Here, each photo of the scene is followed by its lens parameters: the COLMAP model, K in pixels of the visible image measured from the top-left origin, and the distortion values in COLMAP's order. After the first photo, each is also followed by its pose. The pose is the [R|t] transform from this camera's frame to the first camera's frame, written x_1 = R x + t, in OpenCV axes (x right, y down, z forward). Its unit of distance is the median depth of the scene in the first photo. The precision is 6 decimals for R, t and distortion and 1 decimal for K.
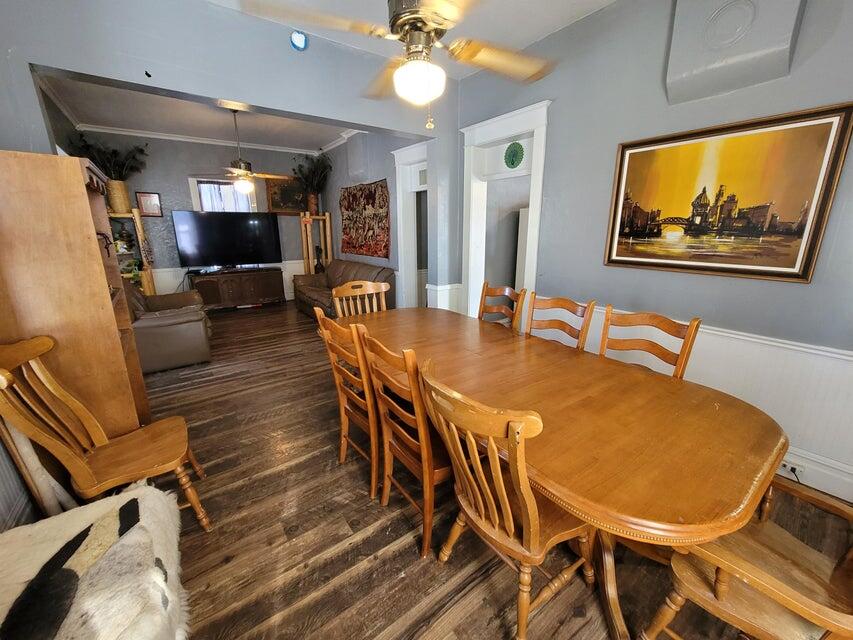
lens RADIAL K [[346.0, 0, 424.1], [0, 346.0, 317.0], [0, 0, 1]] dist [-0.003122, 0.000793]
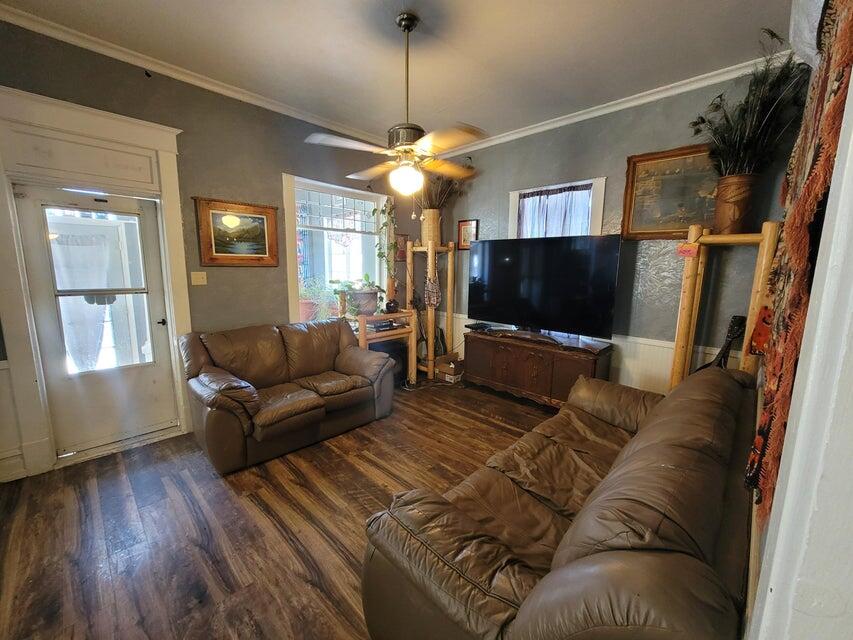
lens RADIAL K [[346.0, 0, 425.9], [0, 346.0, 321.6], [0, 0, 1]] dist [-0.003122, 0.000793]
pose [[0.168370, 0.167593, -0.971372, -0.010205], [-0.262156, 0.957564, 0.119770, -0.218683], [0.950224, 0.234485, 0.205161, 0.844910]]
